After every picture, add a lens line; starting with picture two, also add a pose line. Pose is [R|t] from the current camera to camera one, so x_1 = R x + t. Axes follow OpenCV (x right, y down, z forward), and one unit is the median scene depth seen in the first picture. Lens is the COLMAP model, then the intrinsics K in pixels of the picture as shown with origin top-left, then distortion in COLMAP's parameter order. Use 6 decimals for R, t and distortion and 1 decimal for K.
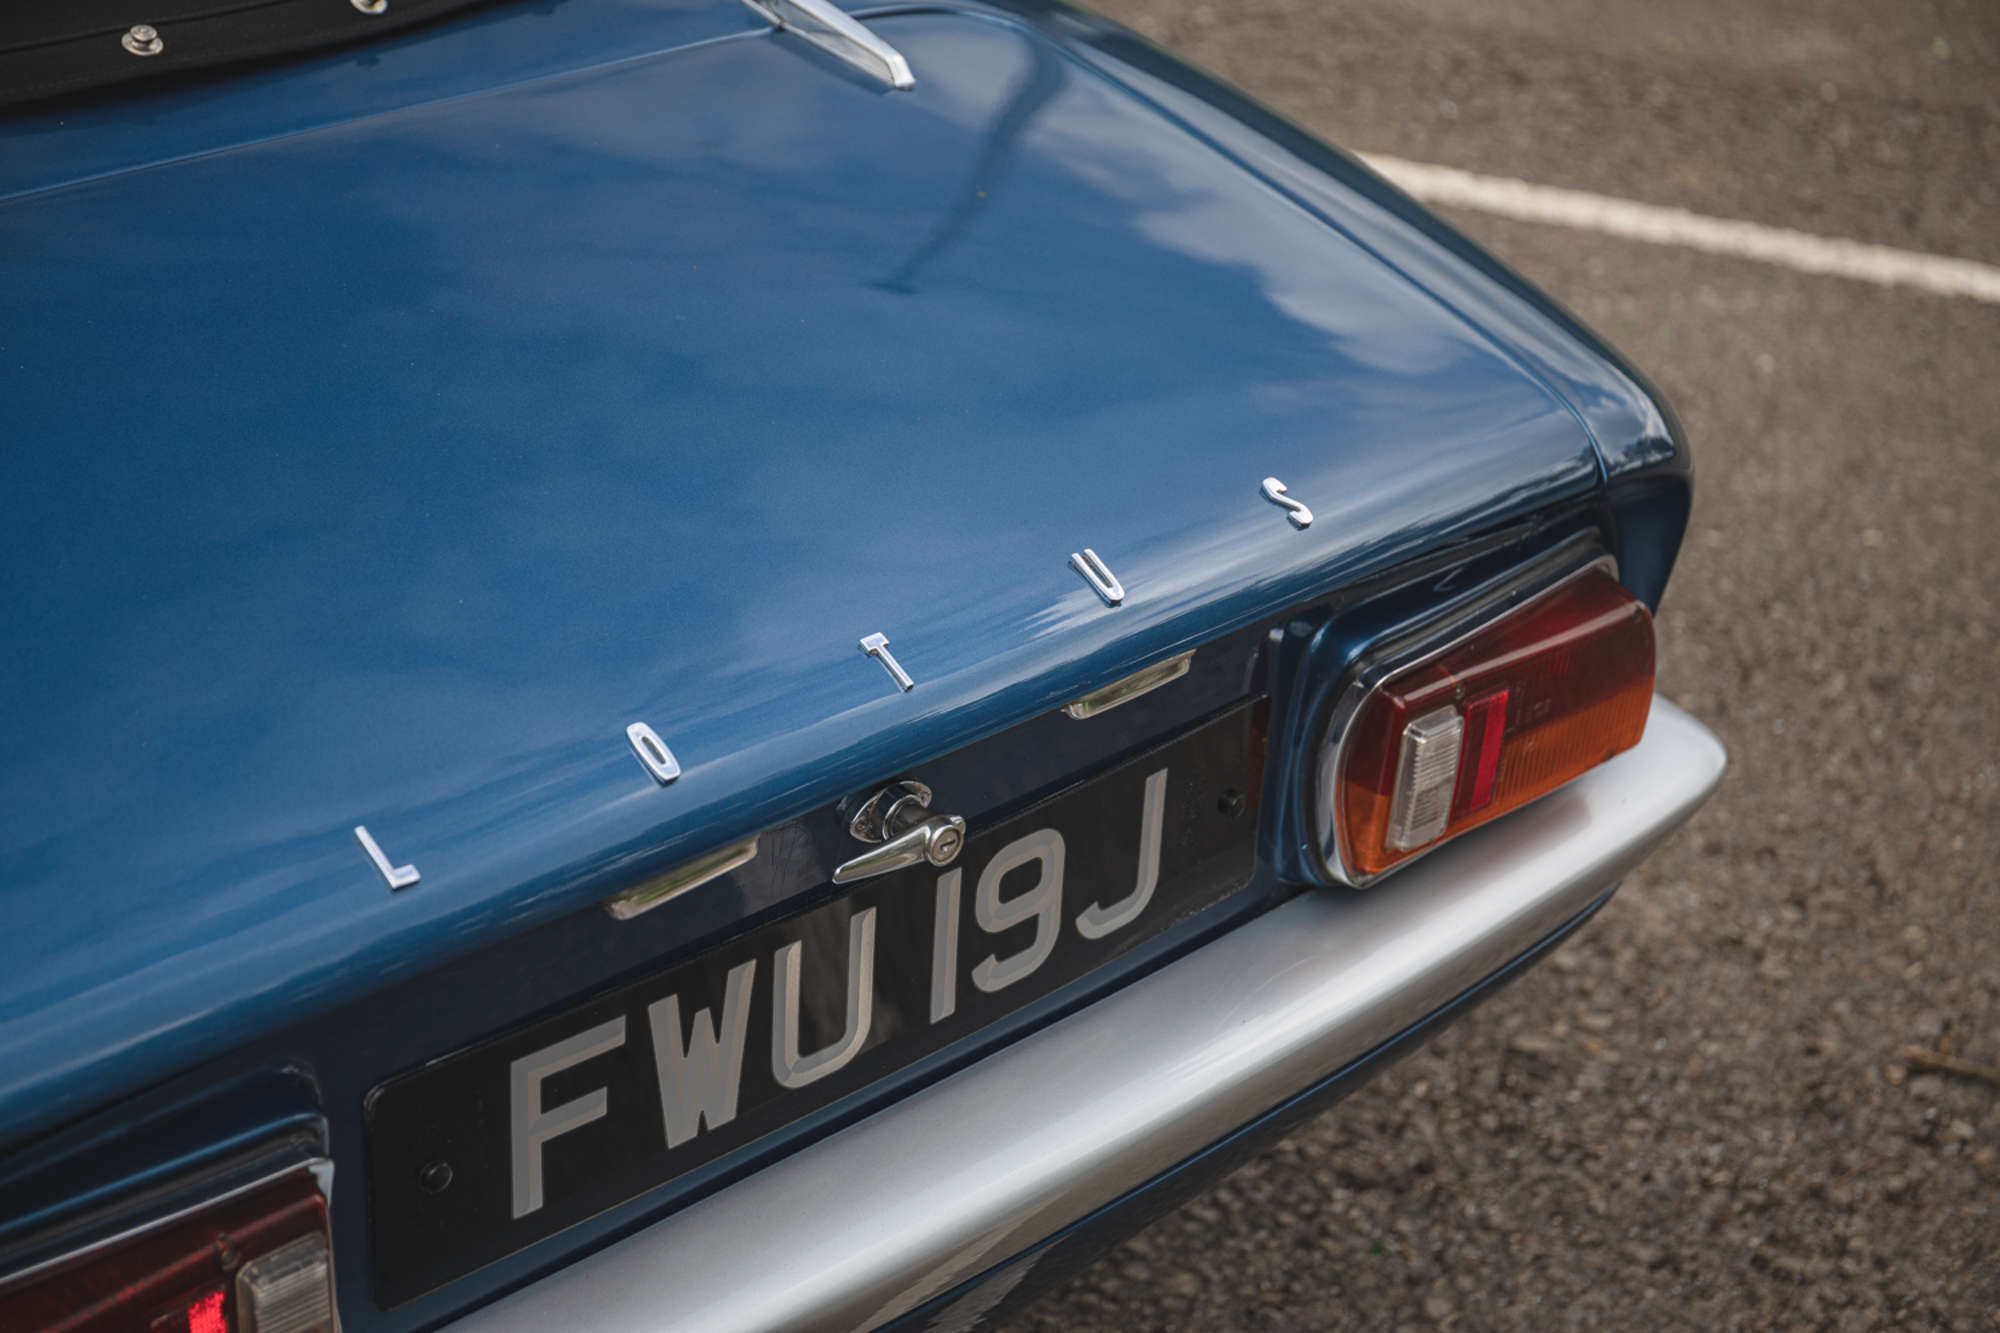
lens RADIAL K [[3516.9, 0, 1005.9], [0, 3516.9, 657.9], [0, 0, 1]] dist [0.091042, 0.000000]
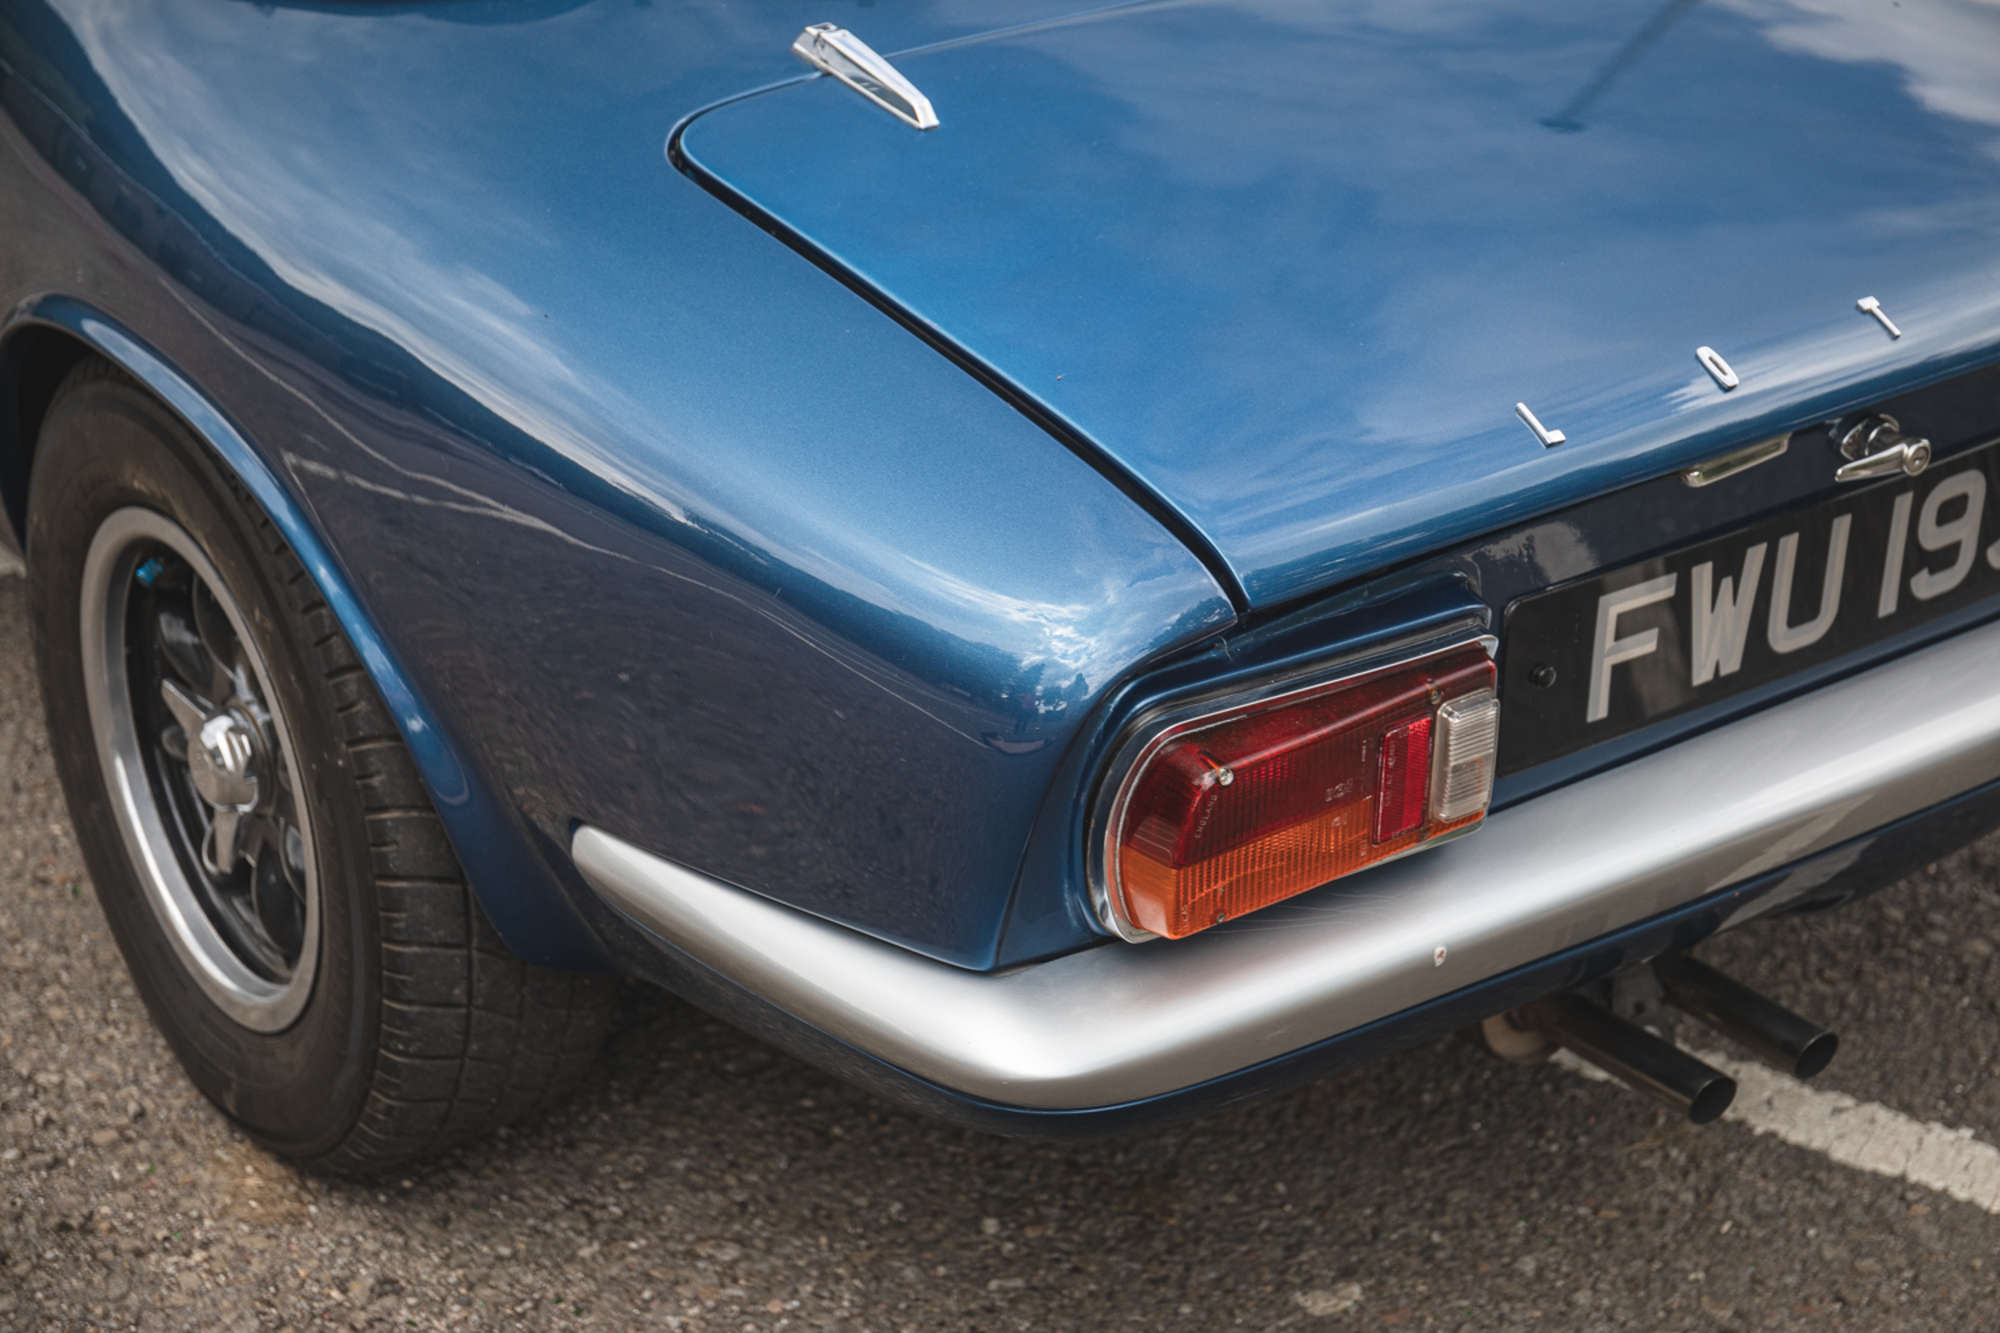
lens RADIAL K [[3516.9, 0, 1031.2], [0, 3516.9, 634.8], [0, 0, 1]] dist [0.091042, 0.000000]
pose [[0.990019, 0.030629, -0.137565, -0.137063], [-0.032072, 0.999451, -0.008285, 0.119091], [0.137236, 0.012615, 0.990458, -0.301962]]
